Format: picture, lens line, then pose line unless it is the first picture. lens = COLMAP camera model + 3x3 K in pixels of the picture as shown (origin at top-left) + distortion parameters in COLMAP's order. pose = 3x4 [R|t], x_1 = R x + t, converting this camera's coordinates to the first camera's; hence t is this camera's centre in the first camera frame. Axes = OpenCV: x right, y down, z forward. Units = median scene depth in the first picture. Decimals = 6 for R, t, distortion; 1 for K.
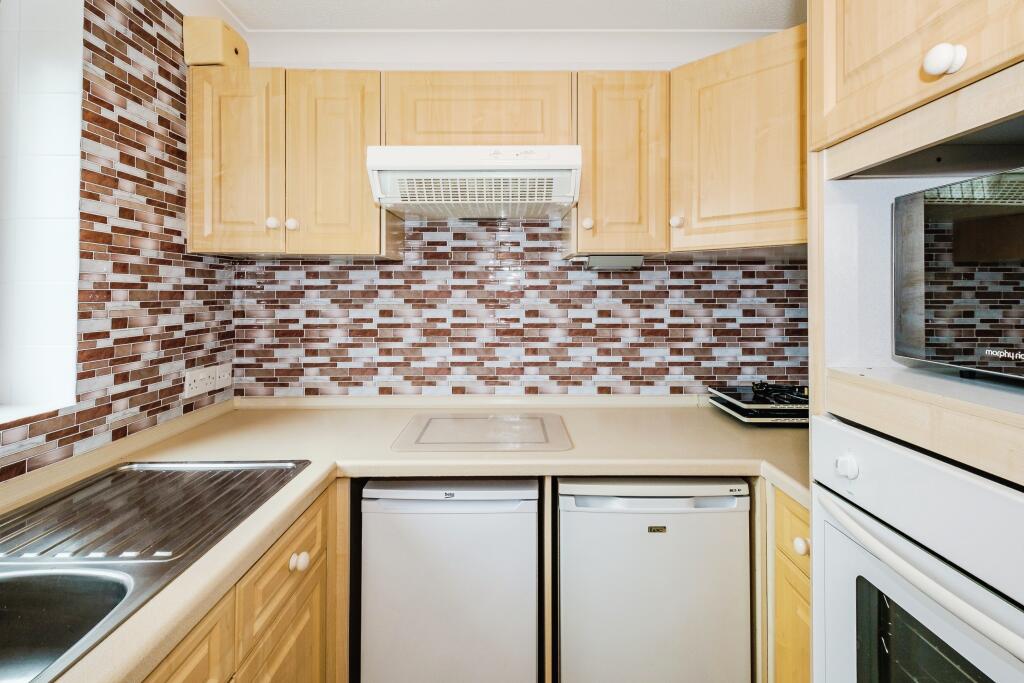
lens RADIAL K [[469.1, 0, 512.0], [0, 469.1, 287.7], [0, 0, 1]] dist [0.000877, -0.000376]
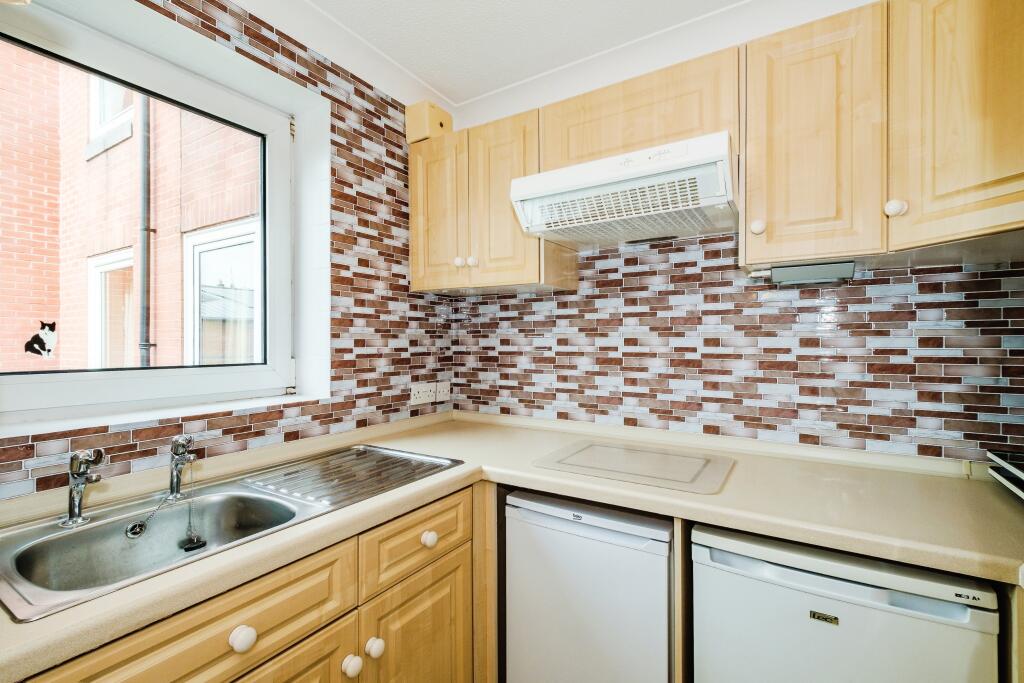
lens RADIAL K [[456.0, 0, 513.1], [0, 456.0, 340.4], [0, 0, 1]] dist [0.019609, -0.019078]
pose [[0.844310, 0.001442, -0.535853, 0.231107], [0.005702, 0.999916, 0.011674, 0.048963], [0.535825, -0.012912, 0.844230, 0.100080]]
